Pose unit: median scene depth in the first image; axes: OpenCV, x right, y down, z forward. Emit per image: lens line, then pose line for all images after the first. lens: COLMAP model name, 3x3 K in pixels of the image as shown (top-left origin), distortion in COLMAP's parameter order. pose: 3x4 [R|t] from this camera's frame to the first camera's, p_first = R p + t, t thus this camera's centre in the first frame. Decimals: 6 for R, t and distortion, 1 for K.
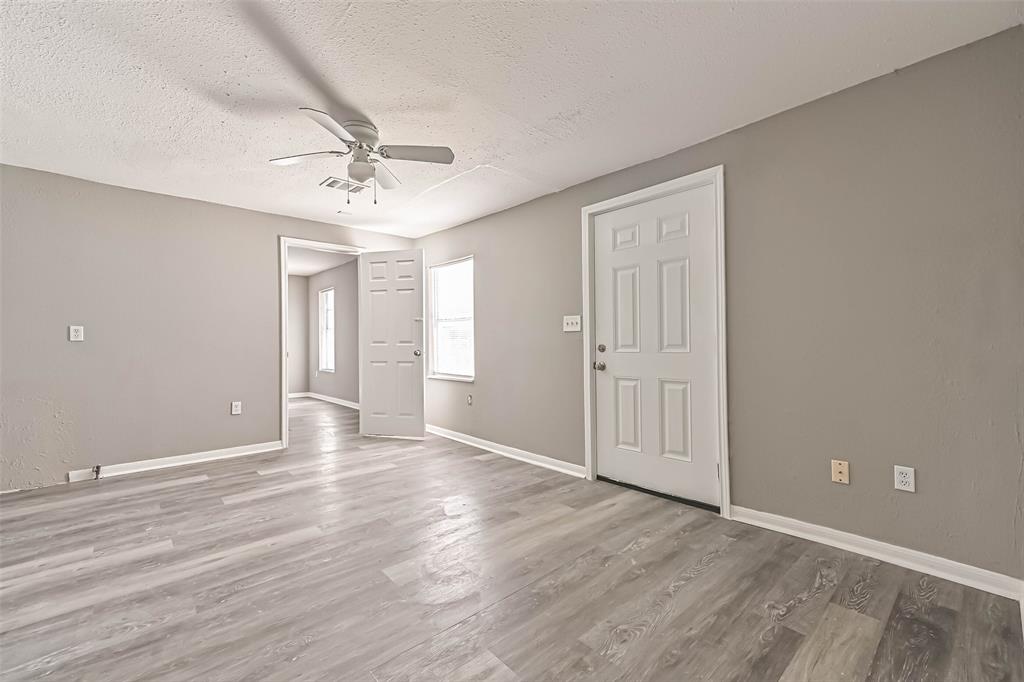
lens RADIAL K [[423.4, 0, 512.0], [0, 423.4, 341.0], [0, 0, 1]] dist [0.028574, -0.008288]
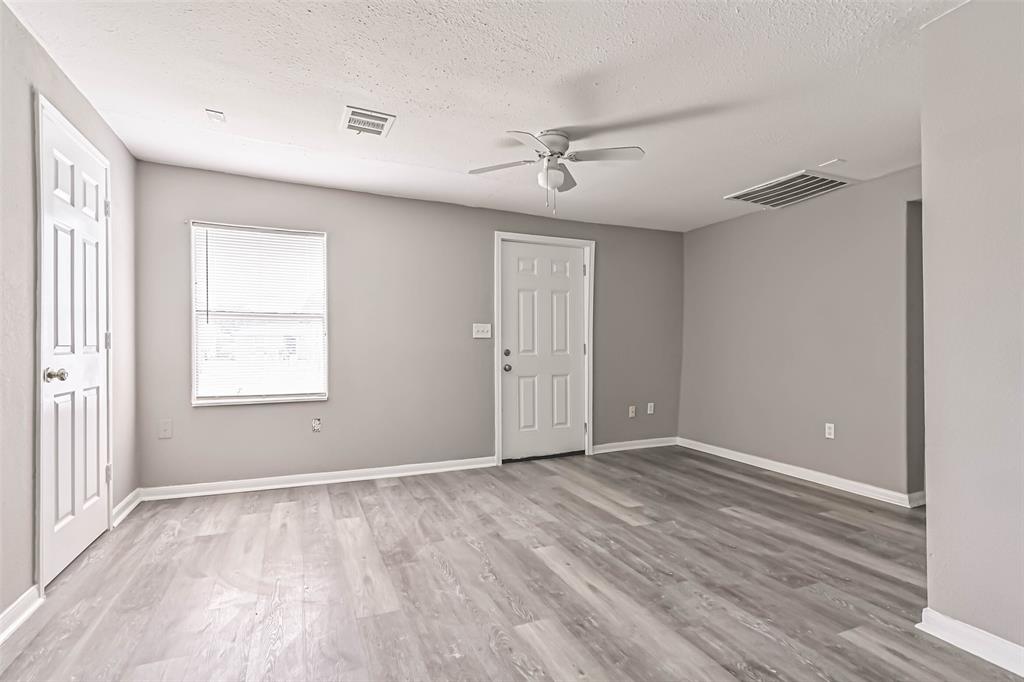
lens RADIAL K [[500.5, 0, 518.4], [0, 500.5, 344.8], [0, 0, 1]] dist [0.000160, 0.000032]
pose [[0.307132, 0.008558, 0.951629, -1.398186], [-0.001189, 0.999962, -0.008609, 0.007532], [-0.951666, 0.001513, 0.307130, 0.662517]]
